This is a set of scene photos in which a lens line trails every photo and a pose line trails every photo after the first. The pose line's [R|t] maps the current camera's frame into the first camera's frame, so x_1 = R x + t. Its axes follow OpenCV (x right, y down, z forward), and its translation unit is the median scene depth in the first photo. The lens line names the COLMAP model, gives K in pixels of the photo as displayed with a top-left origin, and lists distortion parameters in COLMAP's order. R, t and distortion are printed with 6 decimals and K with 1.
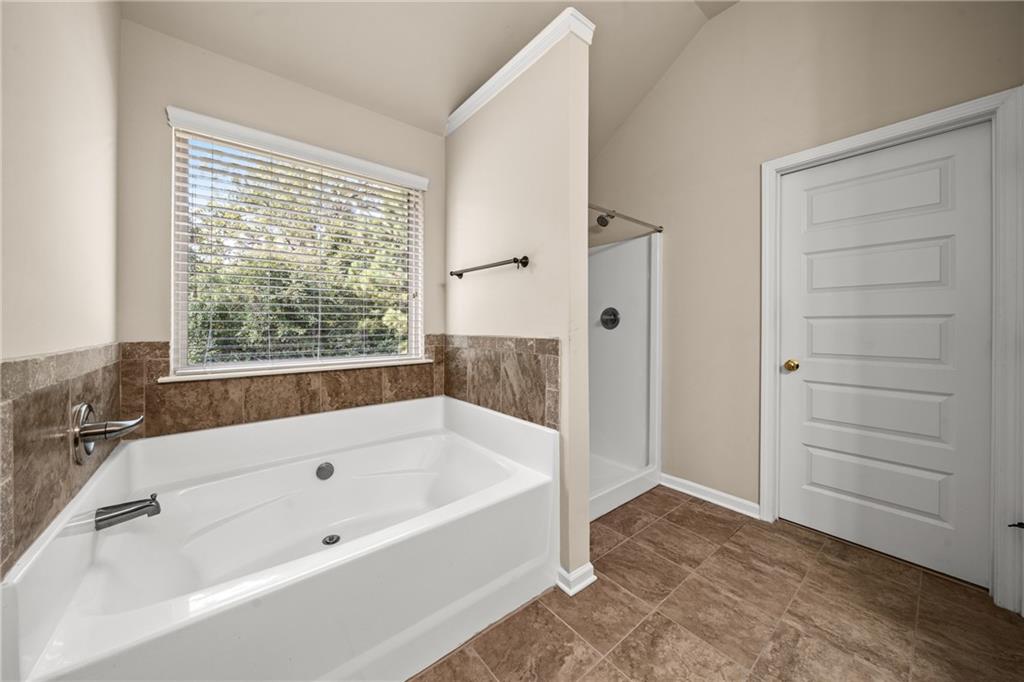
lens RADIAL K [[352.4, 0, 507.4], [0, 352.4, 327.6], [0, 0, 1]] dist [-0.004094, 0.000051]
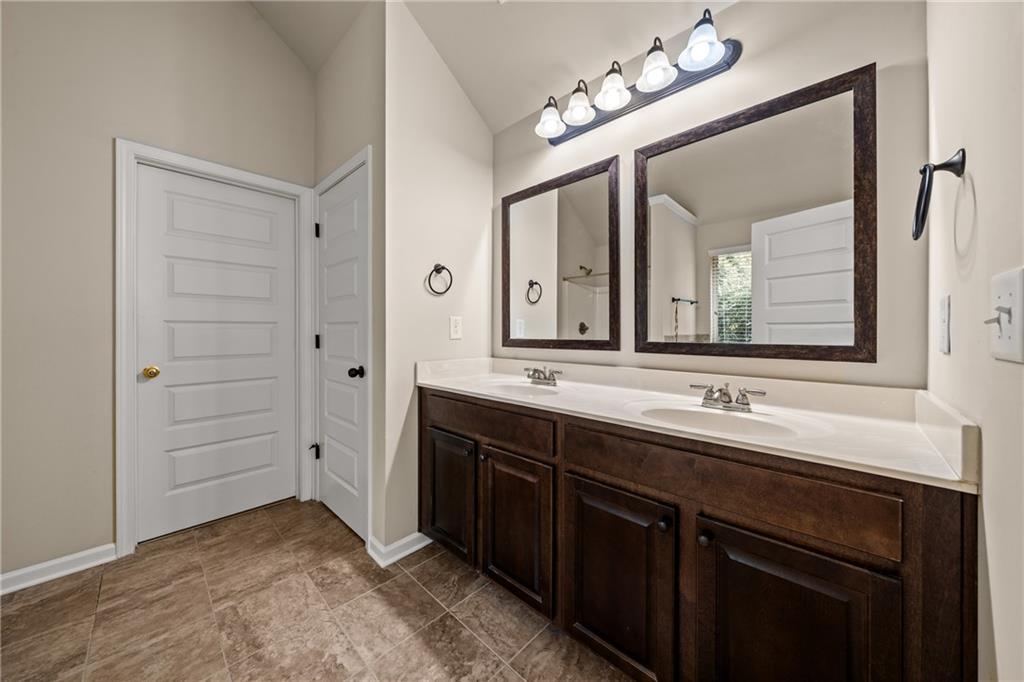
lens RADIAL K [[352.4, 0, 513.6], [0, 352.4, 331.8], [0, 0, 1]] dist [-0.004094, 0.000051]
pose [[-0.131865, -0.009559, 0.991222, -0.305362], [-0.000084, 0.999954, 0.009632, -0.011399], [-0.991268, 0.001187, -0.131860, 0.209460]]
